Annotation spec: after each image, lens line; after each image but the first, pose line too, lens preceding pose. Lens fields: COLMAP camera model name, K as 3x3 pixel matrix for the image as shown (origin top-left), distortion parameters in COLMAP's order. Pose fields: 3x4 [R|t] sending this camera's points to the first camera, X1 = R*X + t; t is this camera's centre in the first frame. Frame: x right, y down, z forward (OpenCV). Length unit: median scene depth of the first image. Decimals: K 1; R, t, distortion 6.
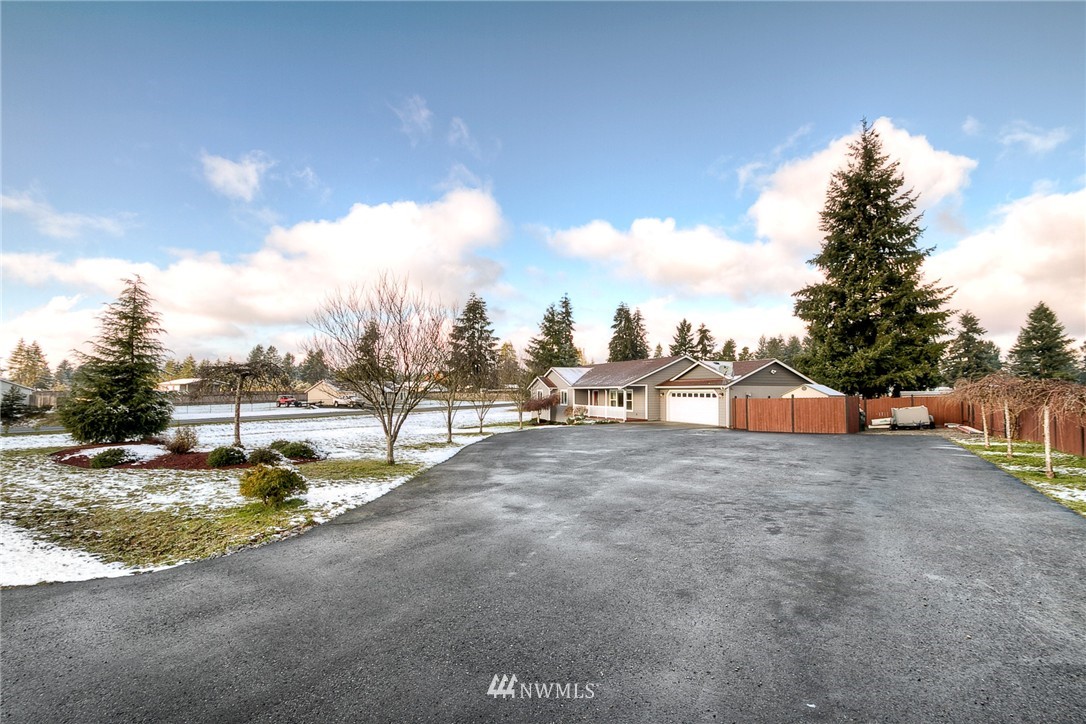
lens RADIAL K [[503.2, 0, 543.0], [0, 503.2, 362.0], [0, 0, 1]] dist [0.029168, -0.014361]
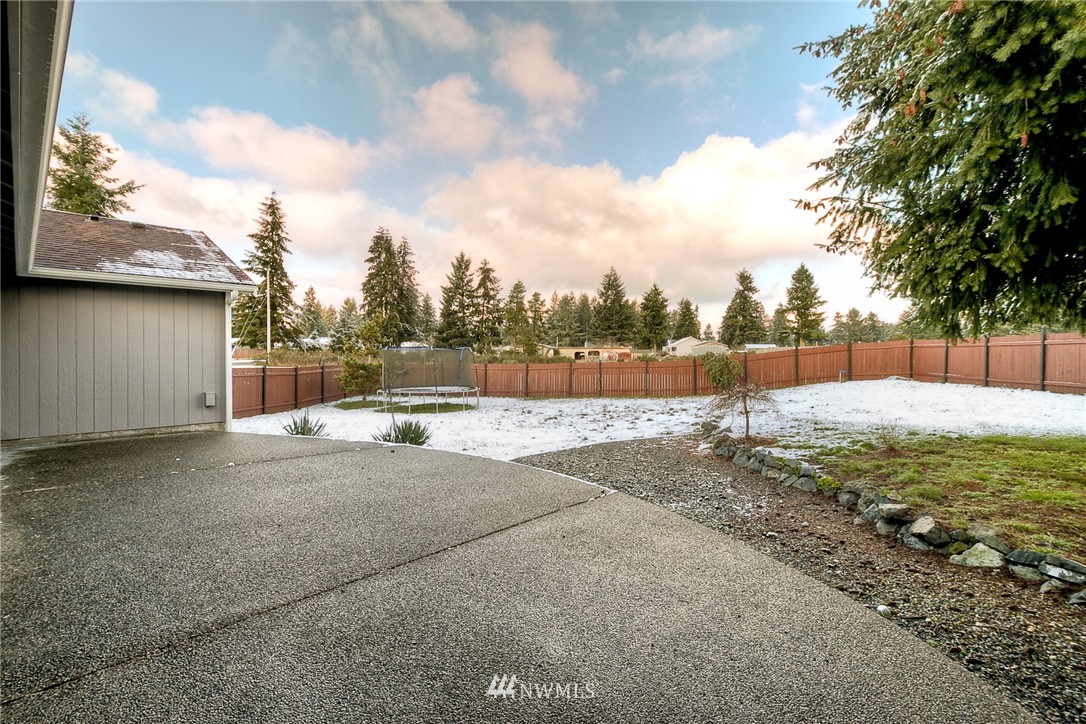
lens RADIAL K [[503.2, 0, 543.0], [0, 503.2, 362.0], [0, 0, 1]] dist [0.029168, -0.014361]
pose [[0.924782, -0.006209, 0.380446, 0.106333], [-0.022246, 0.997274, 0.070351, 0.021195], [-0.379846, -0.073523, 0.922123, 0.253646]]
